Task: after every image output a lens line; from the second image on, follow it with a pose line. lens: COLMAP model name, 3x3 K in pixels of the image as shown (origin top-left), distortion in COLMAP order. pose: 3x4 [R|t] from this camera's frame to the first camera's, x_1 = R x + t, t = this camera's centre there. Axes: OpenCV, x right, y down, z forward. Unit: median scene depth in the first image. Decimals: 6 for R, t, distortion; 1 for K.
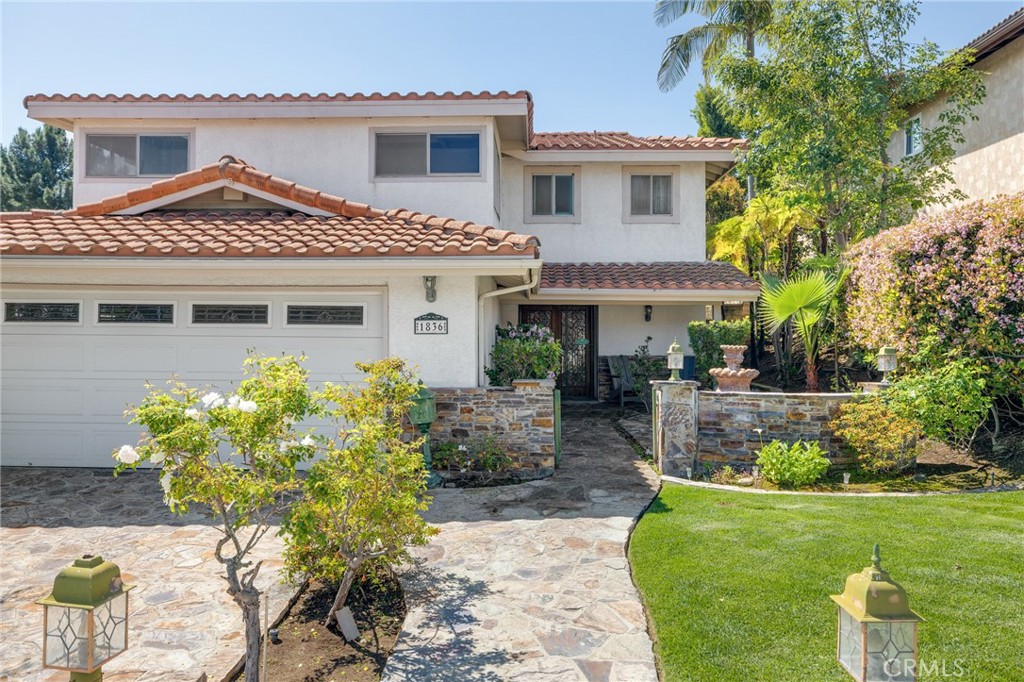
lens RADIAL K [[444.7, 0, 514.4], [0, 444.7, 333.1], [0, 0, 1]] dist [-0.000722, -0.000302]
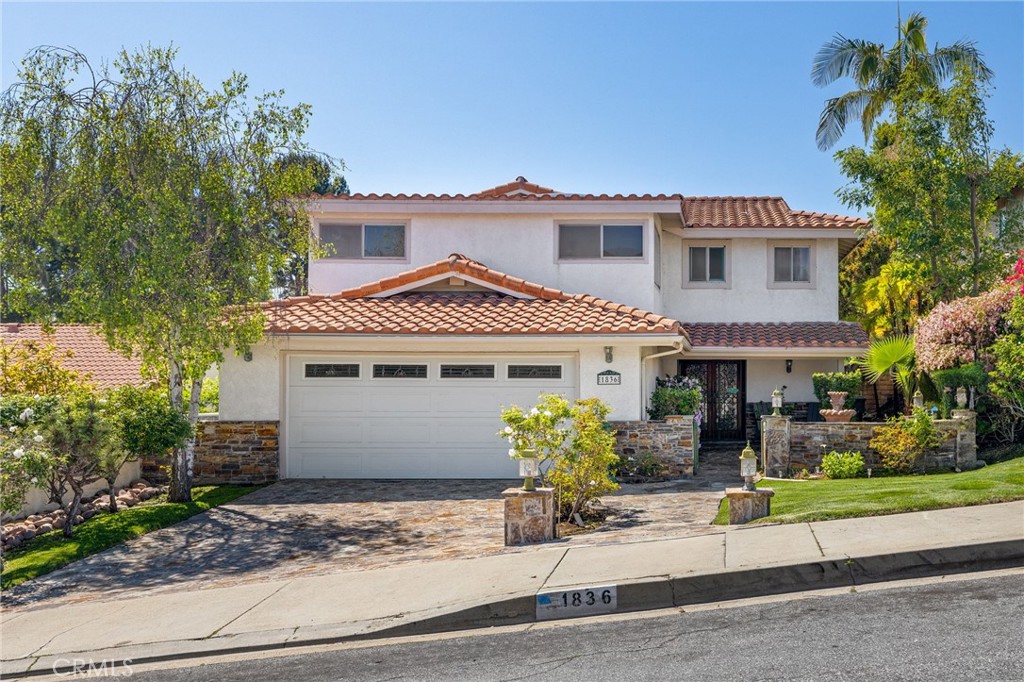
lens RADIAL K [[720.8, 0, 511.3], [0, 720.8, 406.5], [0, 0, 1]] dist [-0.003281, -0.001910]
pose [[0.964950, 0.002611, -0.262421, 0.107771], [0.005981, 0.999472, 0.031937, -0.002919], [0.262366, -0.032388, 0.964425, -1.182787]]
